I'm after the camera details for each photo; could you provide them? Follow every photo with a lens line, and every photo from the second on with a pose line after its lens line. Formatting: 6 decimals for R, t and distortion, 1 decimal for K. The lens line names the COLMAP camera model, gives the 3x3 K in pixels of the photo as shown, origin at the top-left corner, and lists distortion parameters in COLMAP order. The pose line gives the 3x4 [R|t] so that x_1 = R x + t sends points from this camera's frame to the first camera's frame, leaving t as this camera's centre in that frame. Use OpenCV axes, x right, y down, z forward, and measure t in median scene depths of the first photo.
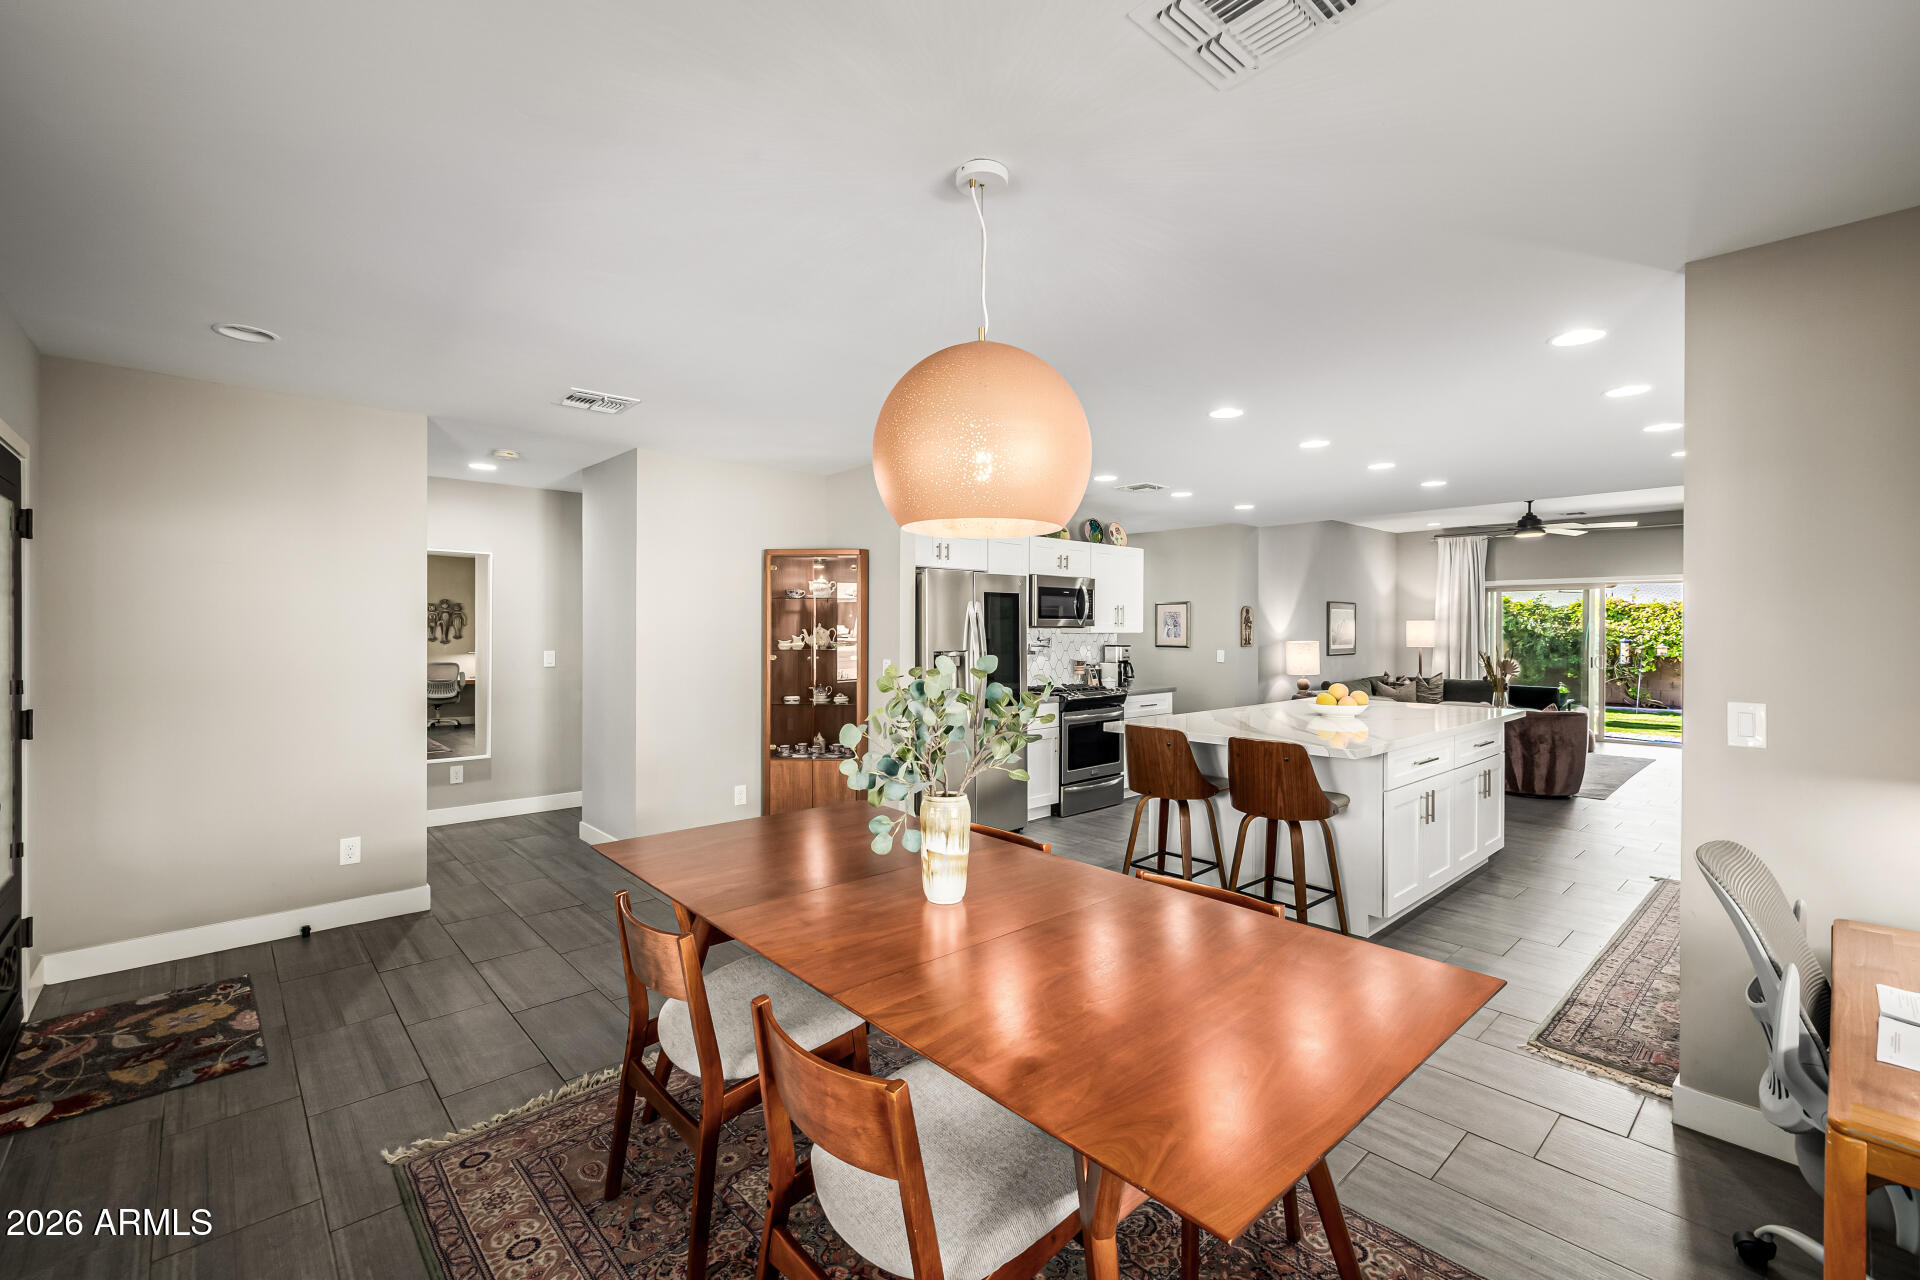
lens RADIAL K [[819.8, 0, 960.8], [0, 819.8, 635.4], [0, 0, 1]] dist [0.003132, 0.000798]
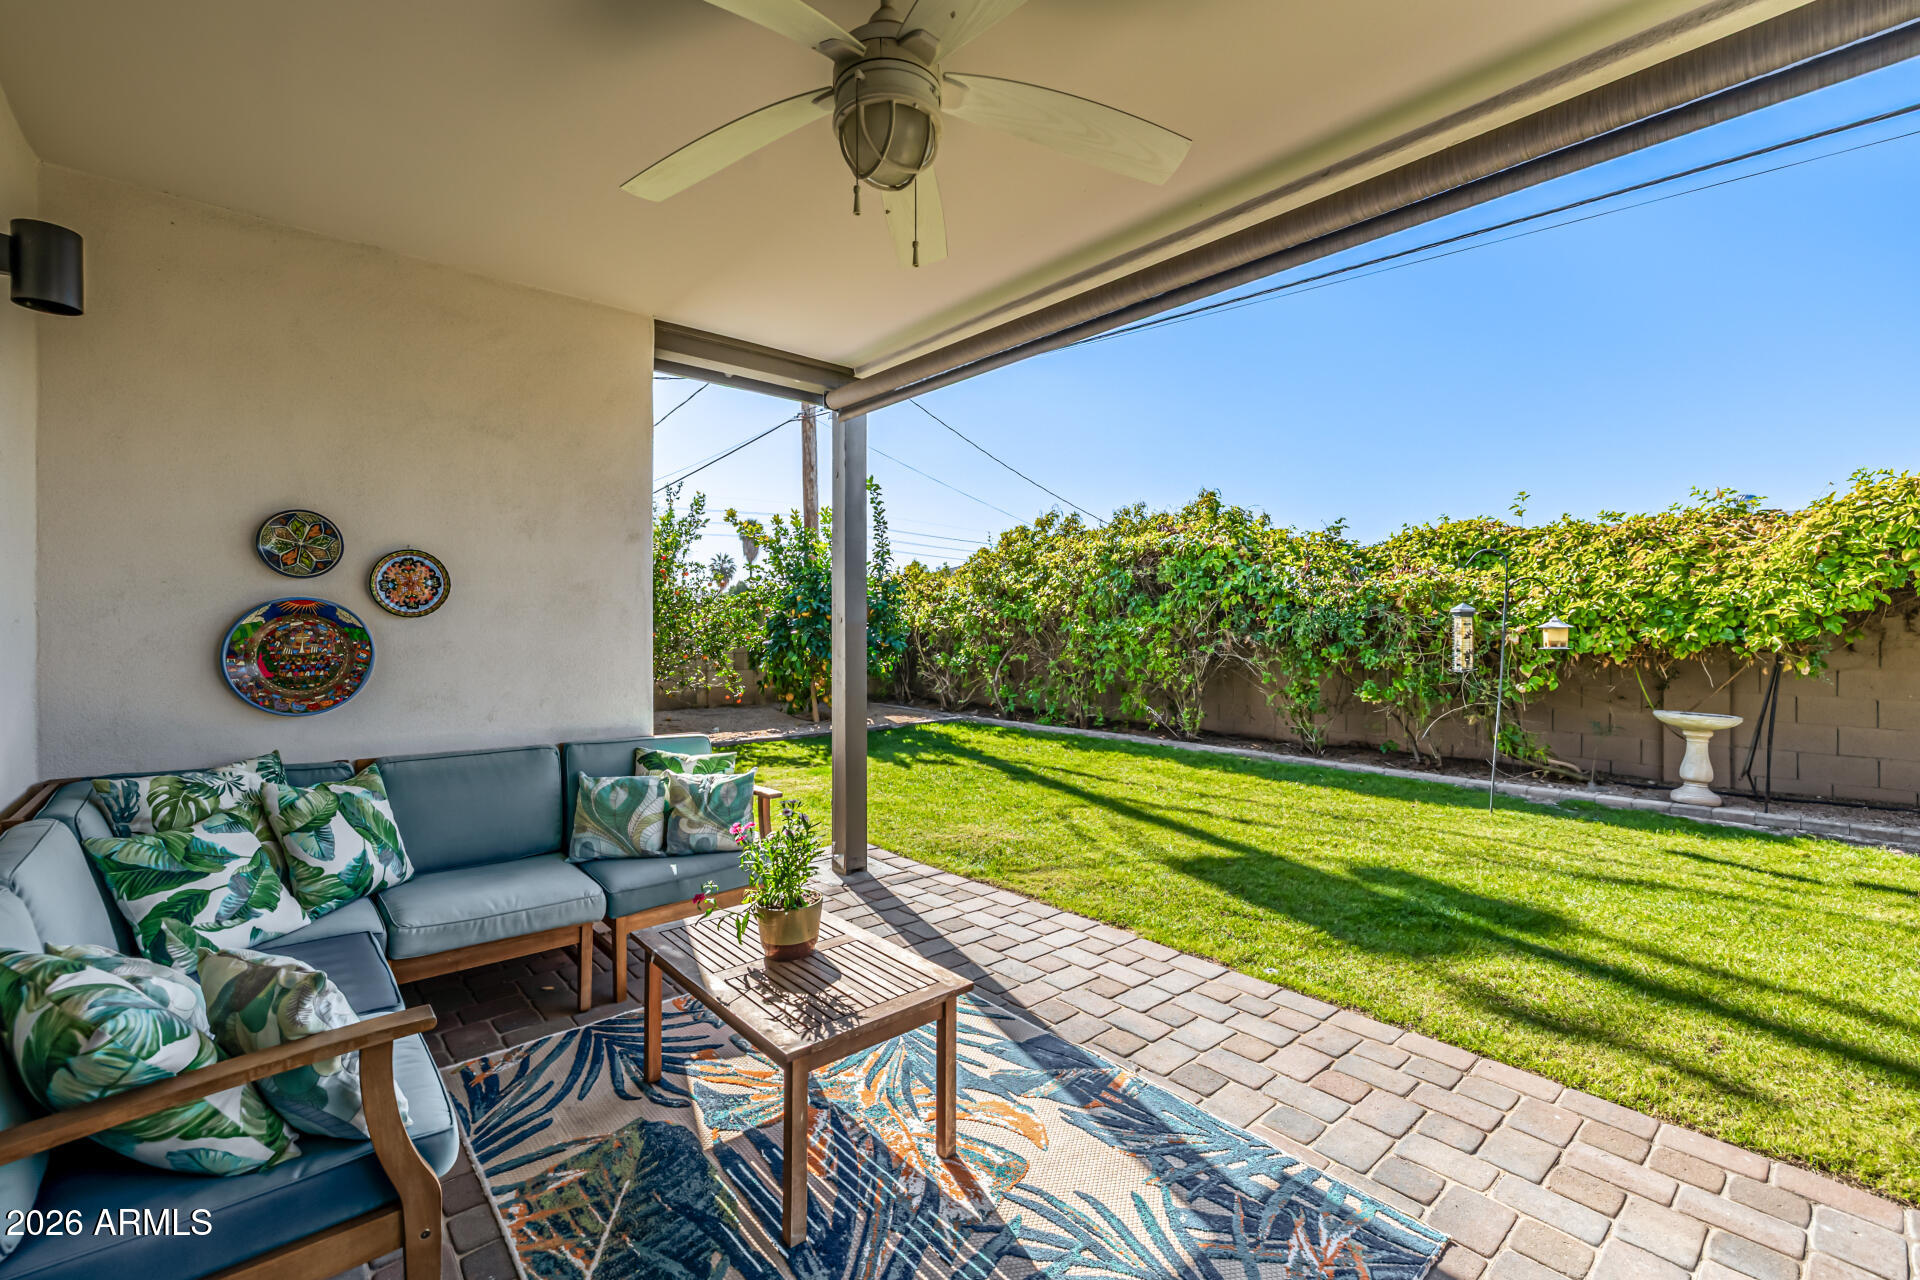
lens RADIAL K [[819.8, 0, 958.3], [0, 819.8, 635.4], [0, 0, 1]] dist [0.003132, 0.000798]
pose [[0.999743, -0.001928, -0.022586, 0.549610], [0.001940, 0.999998, 0.000489, 0.016302], [0.022585, -0.000533, 0.999745, 0.581238]]
